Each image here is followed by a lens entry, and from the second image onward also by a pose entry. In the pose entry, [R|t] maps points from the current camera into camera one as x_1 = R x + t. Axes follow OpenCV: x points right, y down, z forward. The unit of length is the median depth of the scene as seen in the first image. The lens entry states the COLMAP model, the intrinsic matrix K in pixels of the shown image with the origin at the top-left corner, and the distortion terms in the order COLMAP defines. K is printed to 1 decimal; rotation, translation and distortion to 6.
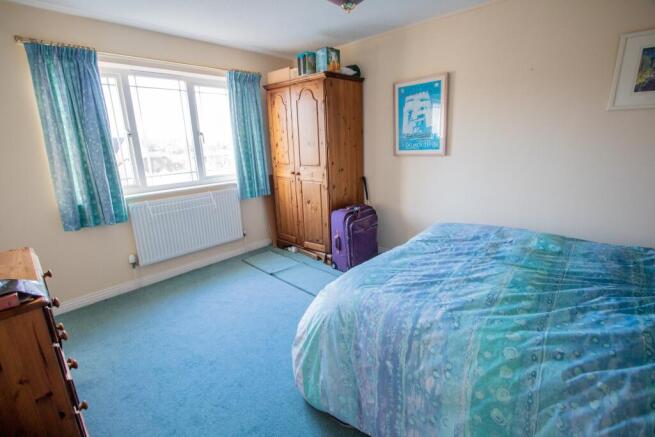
lens RADIAL K [[303.8, 0, 327.5], [0, 303.8, 218.5], [0, 0, 1]] dist [-0.004383, 0.000009]
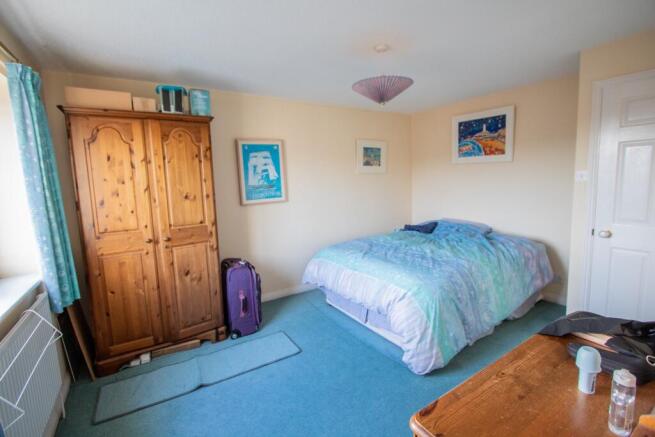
lens RADIAL K [[303.8, 0, 327.5], [0, 303.8, 218.5], [0, 0, 1]] dist [-0.004383, 0.000009]
pose [[0.236894, -0.107165, 0.965607, -0.768010], [0.267046, 0.962797, 0.041338, -0.136527], [-0.934113, 0.248069, 0.256699, 0.496263]]
